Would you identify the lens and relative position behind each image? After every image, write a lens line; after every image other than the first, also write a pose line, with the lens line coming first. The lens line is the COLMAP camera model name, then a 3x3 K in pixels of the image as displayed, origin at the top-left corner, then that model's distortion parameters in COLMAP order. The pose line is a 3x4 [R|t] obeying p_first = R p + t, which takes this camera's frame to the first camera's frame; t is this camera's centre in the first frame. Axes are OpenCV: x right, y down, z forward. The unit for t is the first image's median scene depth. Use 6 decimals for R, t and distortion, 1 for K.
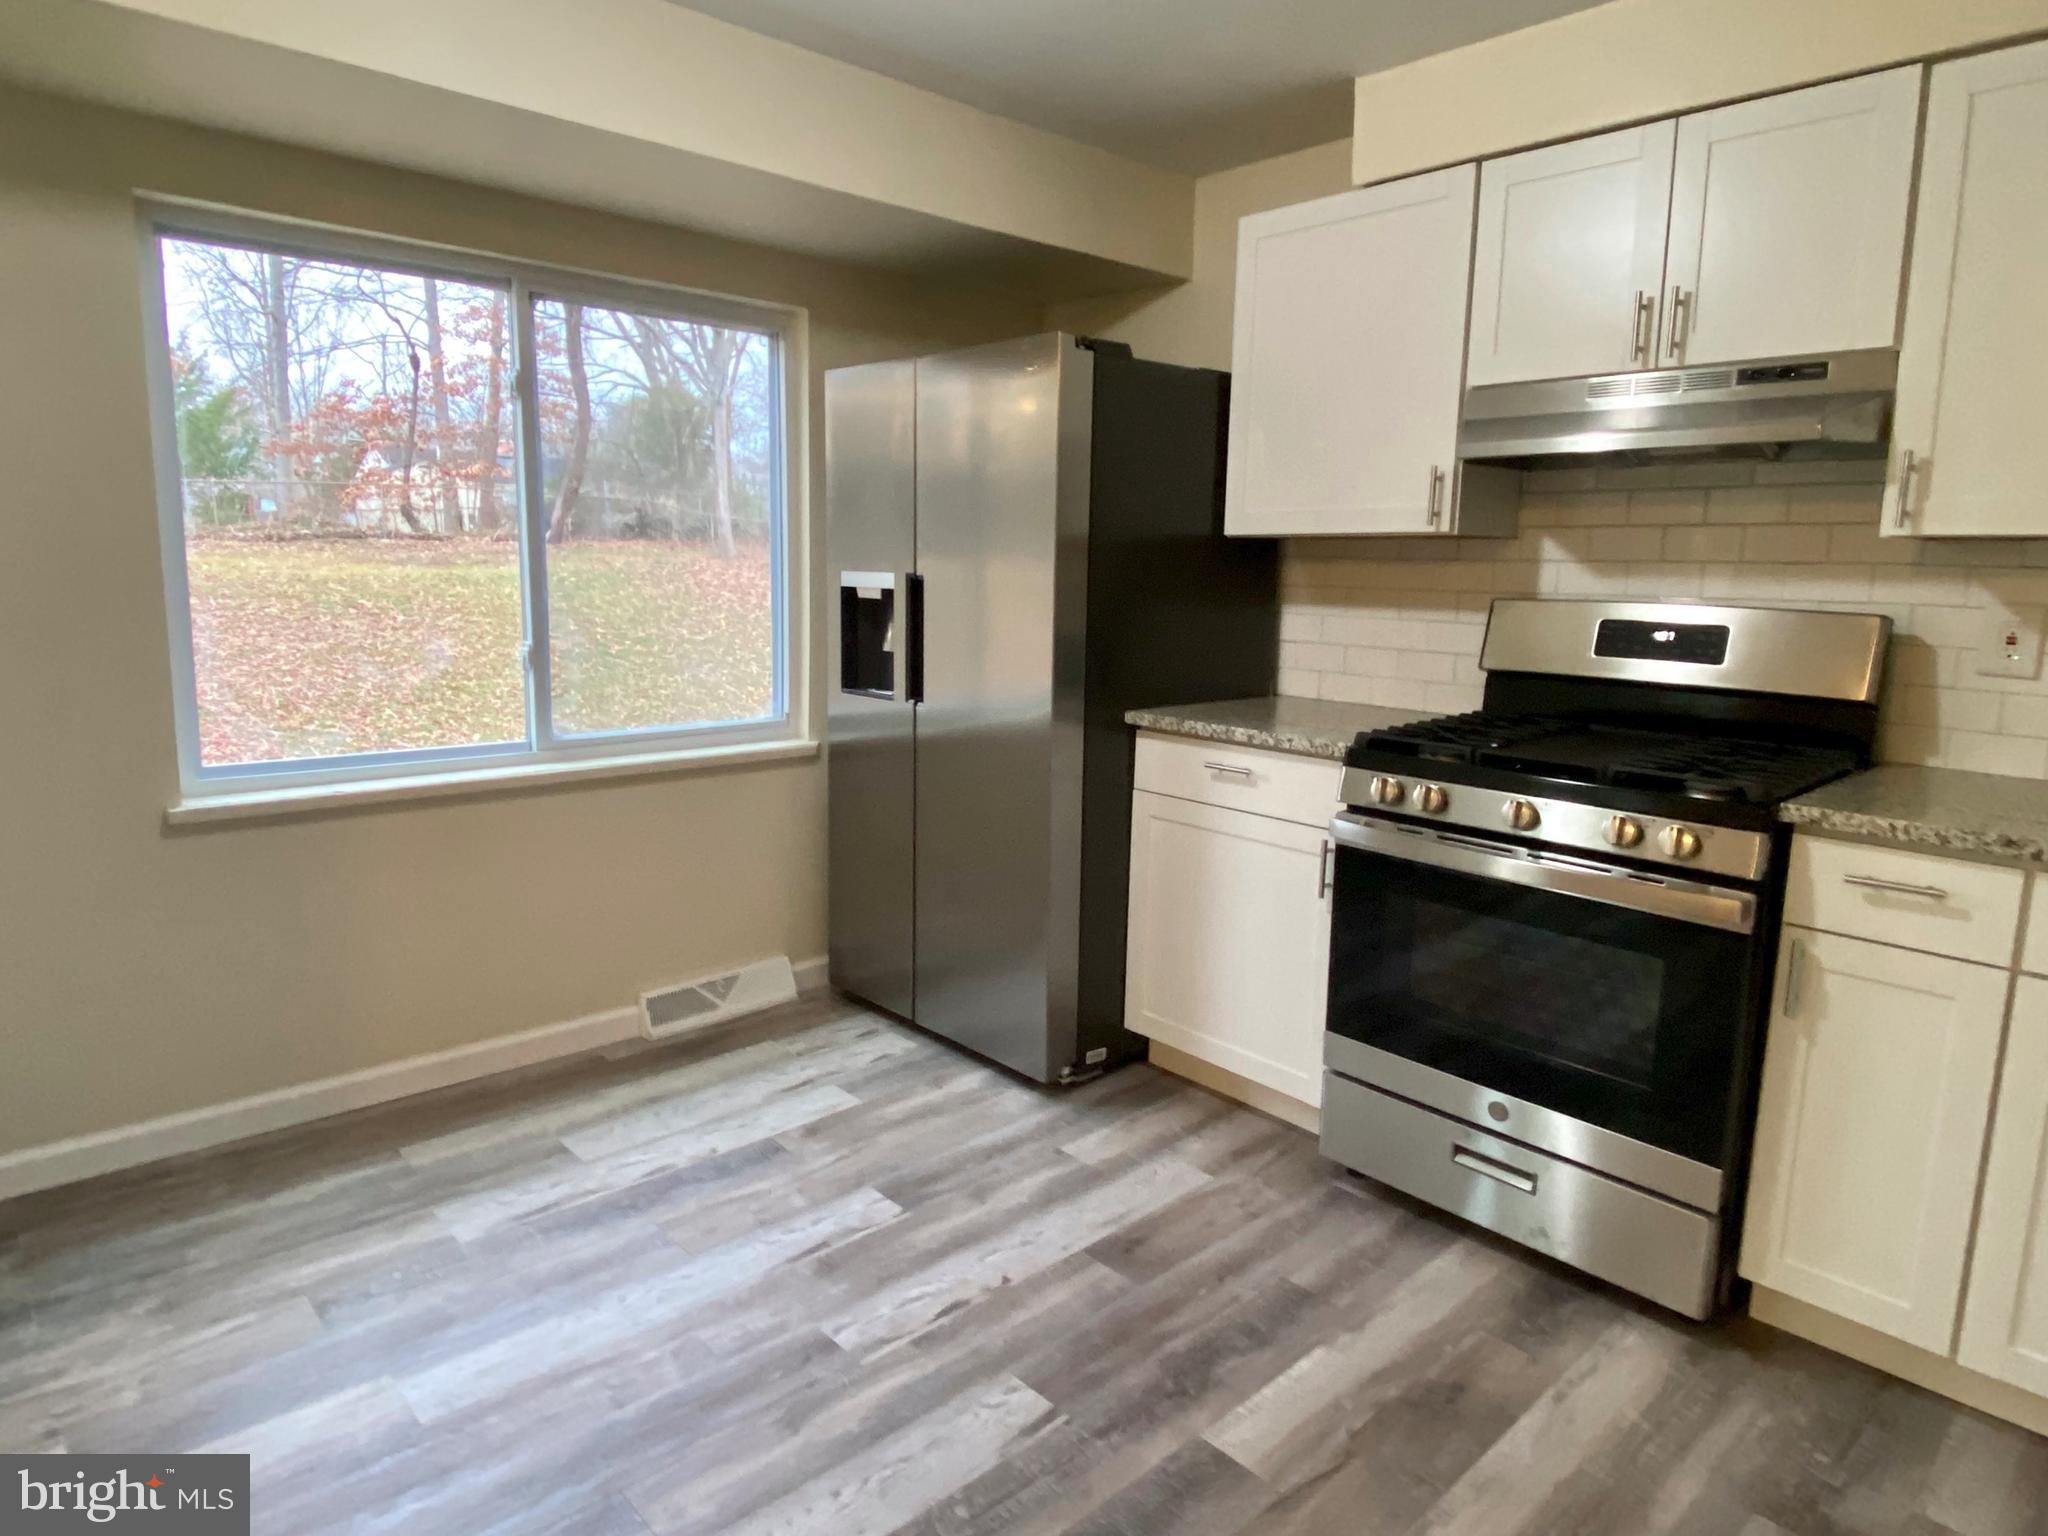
lens RADIAL K [[1194.8, 0, 1062.5], [0, 1194.8, 733.3], [0, 0, 1]] dist [0.029801, -0.033359]
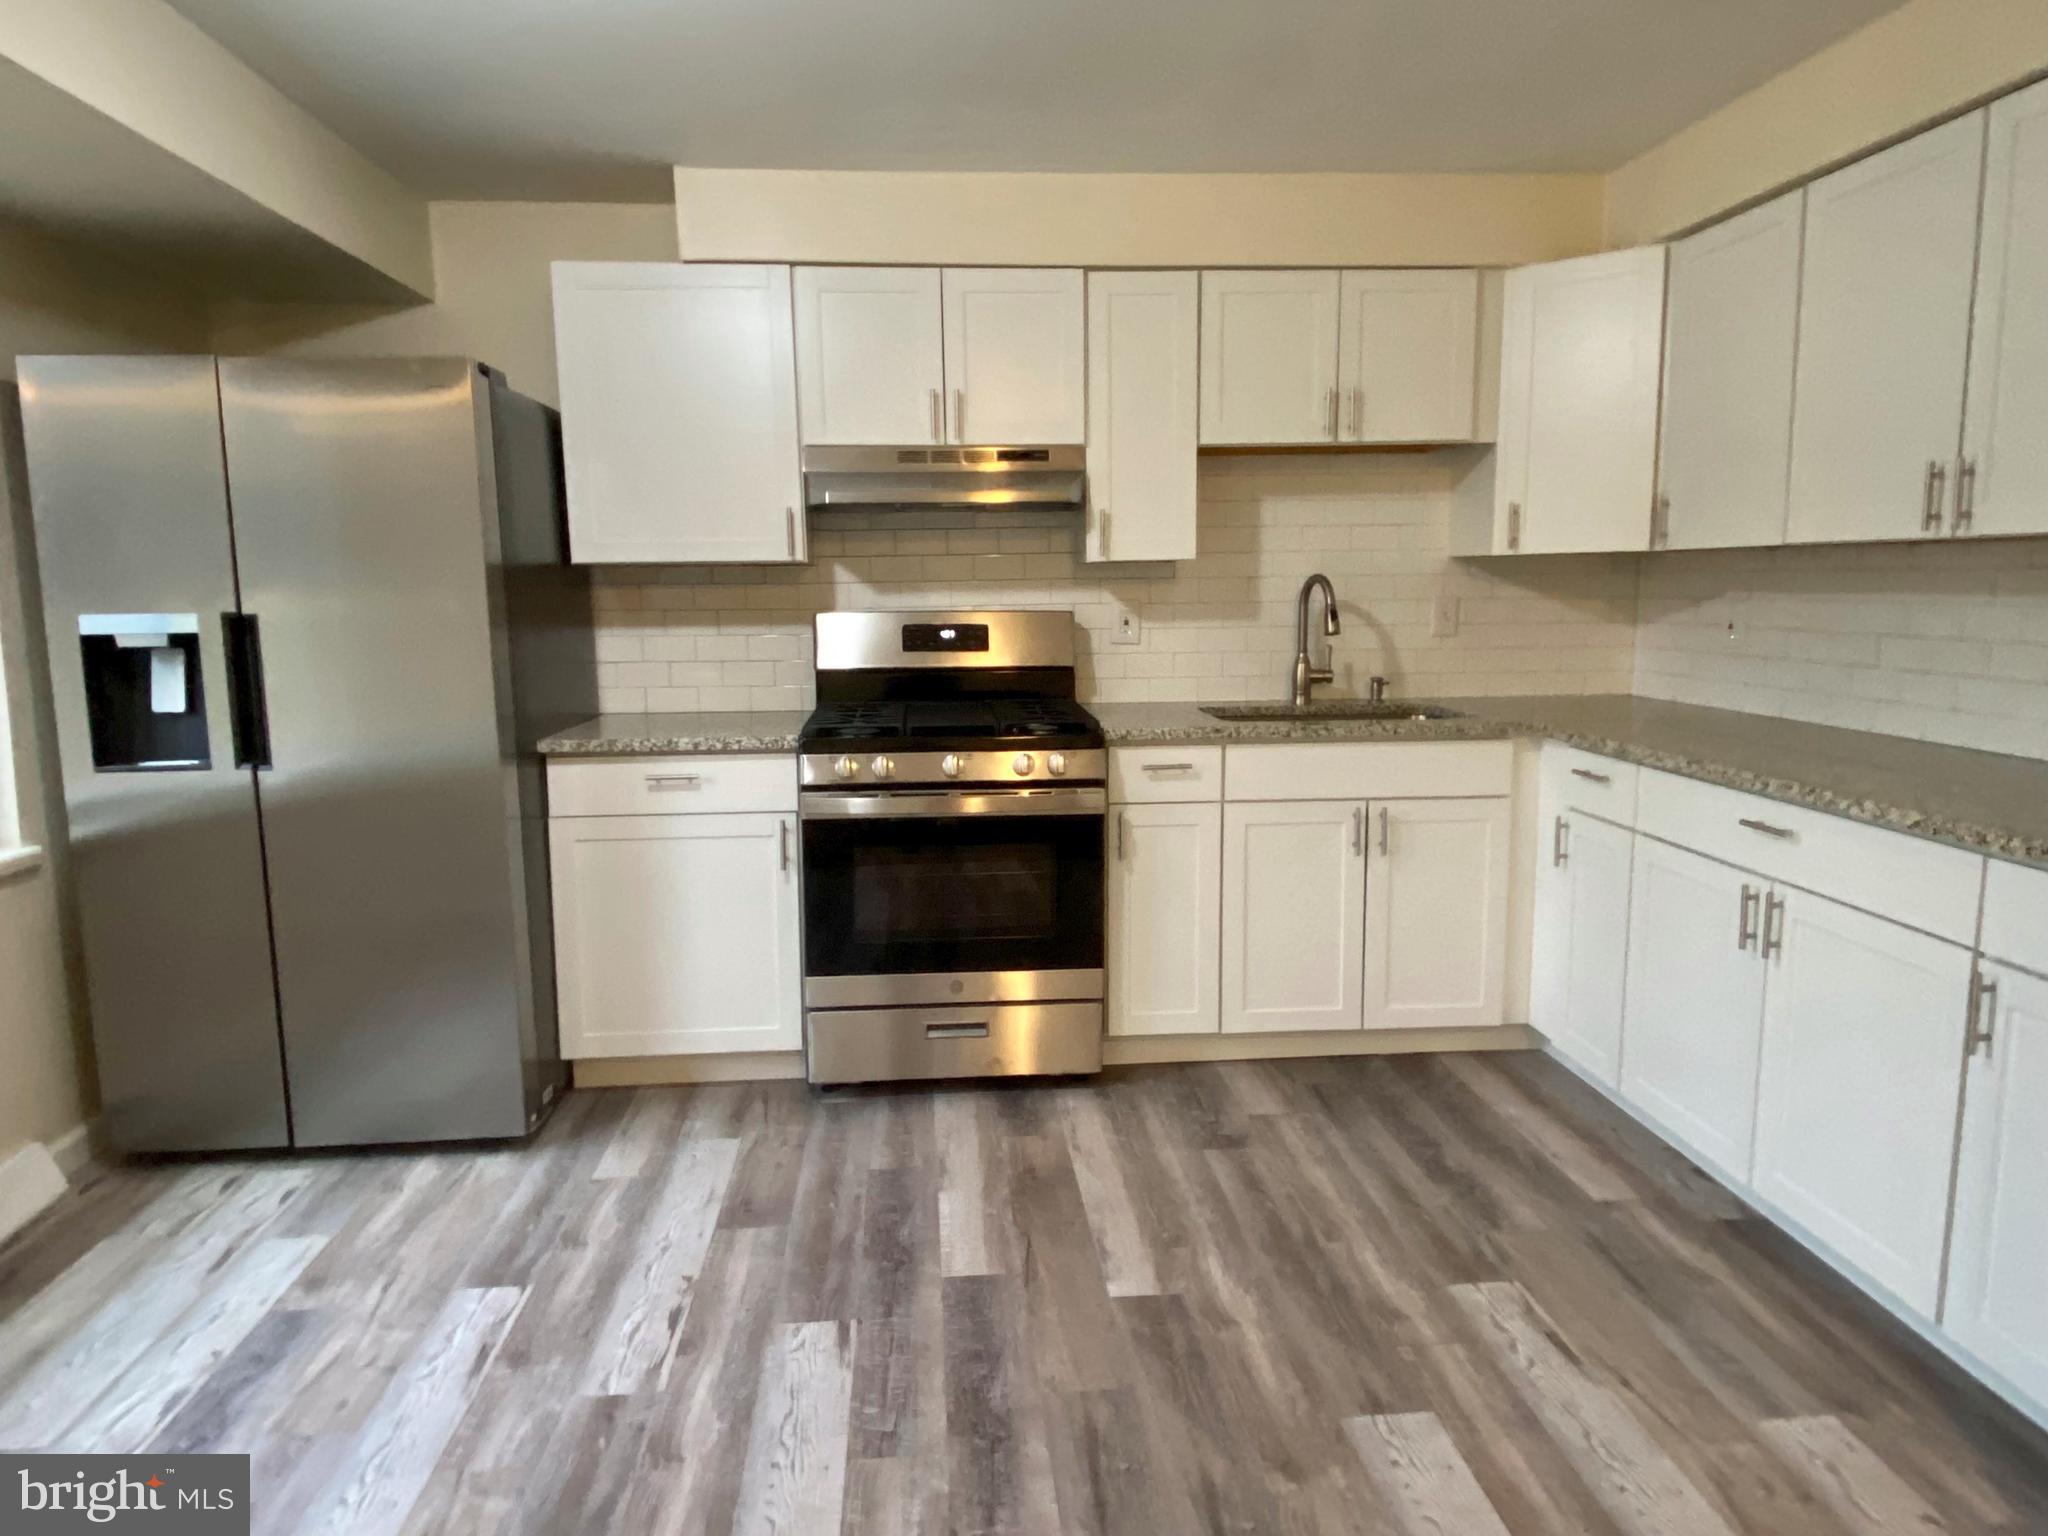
lens RADIAL K [[1194.8, 0, 977.1], [0, 1194.8, 741.1], [0, 0, 1]] dist [0.029801, -0.033359]
pose [[0.627660, -0.122788, 0.768743, -0.546380], [0.136460, 0.989547, 0.046640, -0.016924], [-0.766434, 0.075629, 0.637855, 0.093119]]
